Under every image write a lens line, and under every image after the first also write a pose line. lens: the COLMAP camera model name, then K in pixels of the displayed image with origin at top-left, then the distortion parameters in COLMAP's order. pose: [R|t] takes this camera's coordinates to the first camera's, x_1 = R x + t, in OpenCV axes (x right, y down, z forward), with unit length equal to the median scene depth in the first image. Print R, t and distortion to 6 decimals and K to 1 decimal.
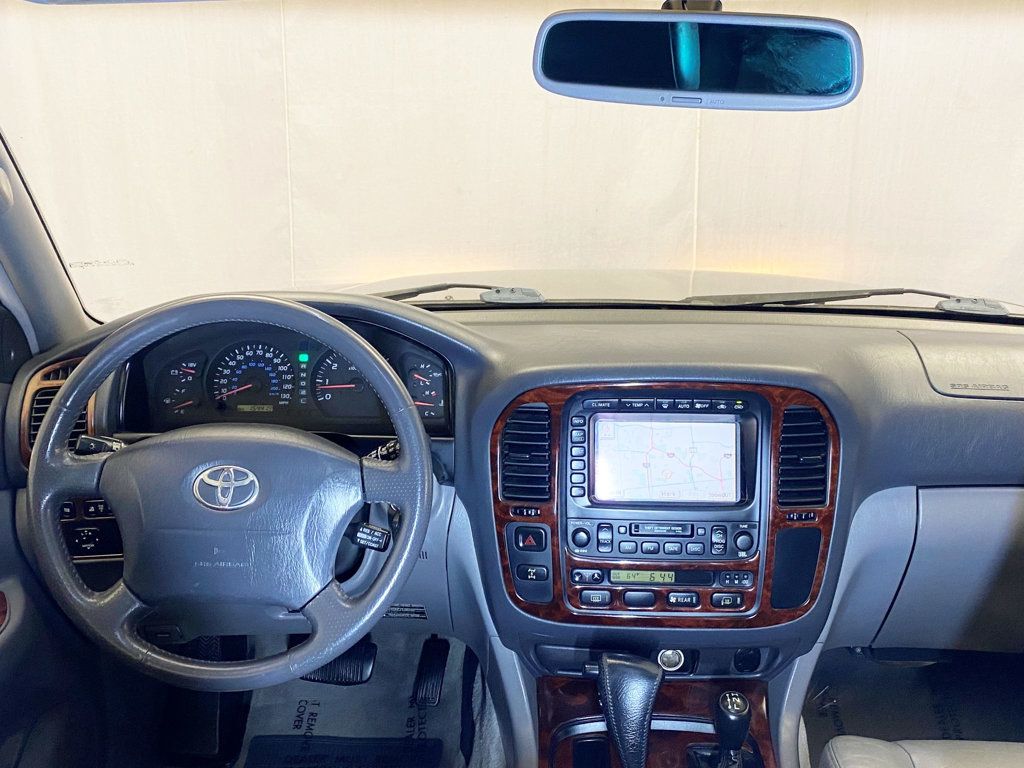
lens RADIAL K [[1050.7, 0, 519.5], [0, 1050.7, 362.5], [0, 0, 1]] dist [0.045957, 0.000000]
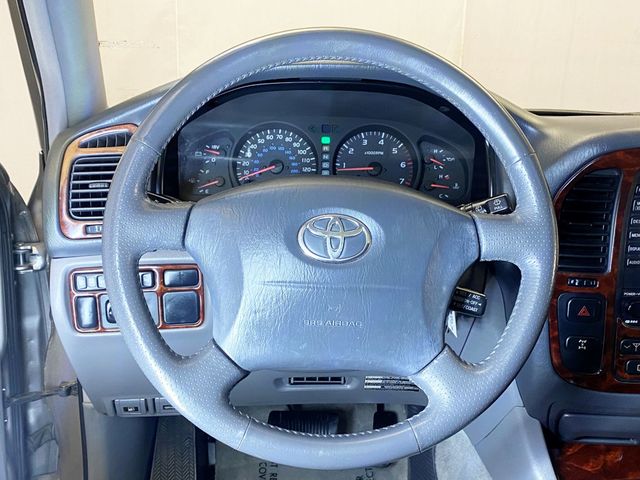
lens RADIAL K [[656.7, 0, 322.5], [0, 656.7, 241.1], [0, 0, 1]] dist [0.045957, 0.000000]
pose [[0.997808, 0.008999, 0.065564, -0.246785], [-0.009252, 0.999951, 0.003561, 0.091687], [-0.065528, -0.004160, 0.997842, 0.345880]]
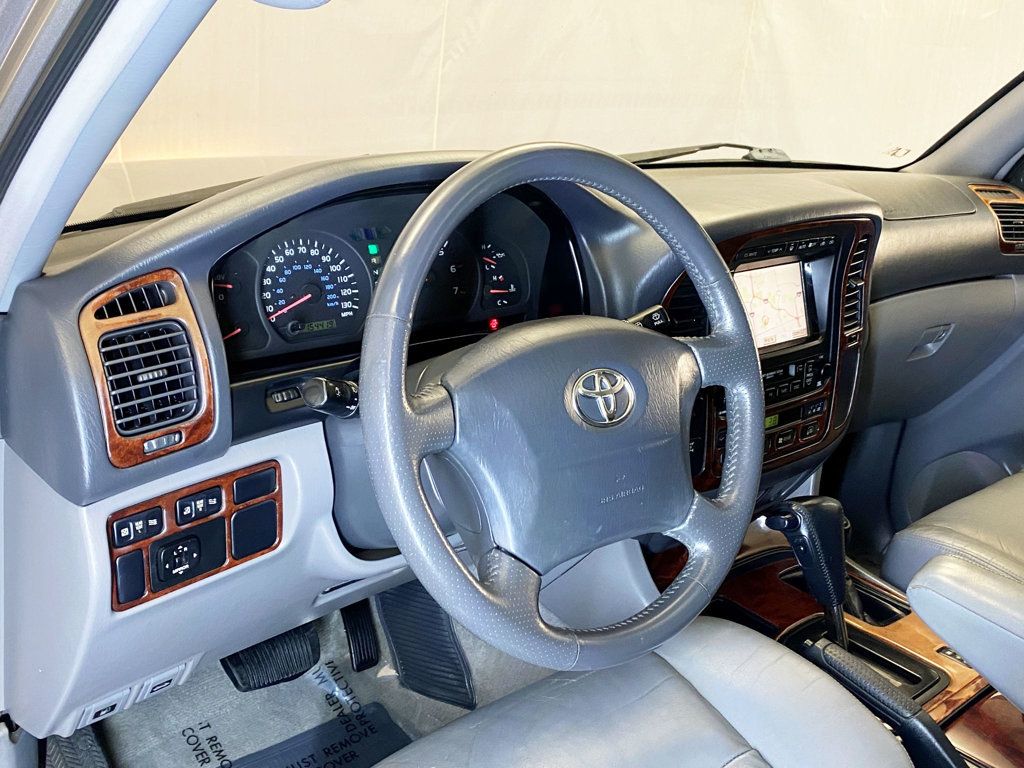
lens RADIAL K [[1050.7, 0, 516.7], [0, 1050.7, 389.2], [0, 0, 1]] dist [0.045957, 0.000000]
pose [[0.725387, -0.185052, 0.663000, -0.634918], [0.117343, 0.982331, 0.145796, -0.003755], [-0.678265, -0.027960, 0.734285, 0.373952]]
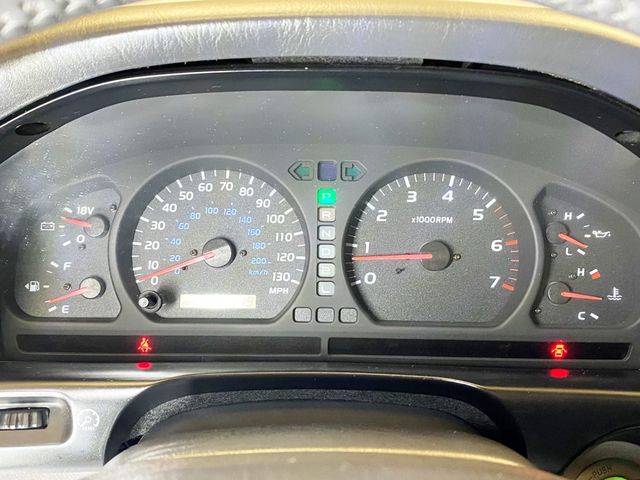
lens RADIAL K [[664.4, 0, 316.7], [0, 664.4, 235.3], [0, 0, 1]] dist [0.029646, 0.000000]
pose [[0.999019, 0.004104, 0.044088, -0.219472], [-0.005205, 0.999677, 0.024872, 0.005231], [-0.043972, -0.025077, 0.998718, 0.695500]]
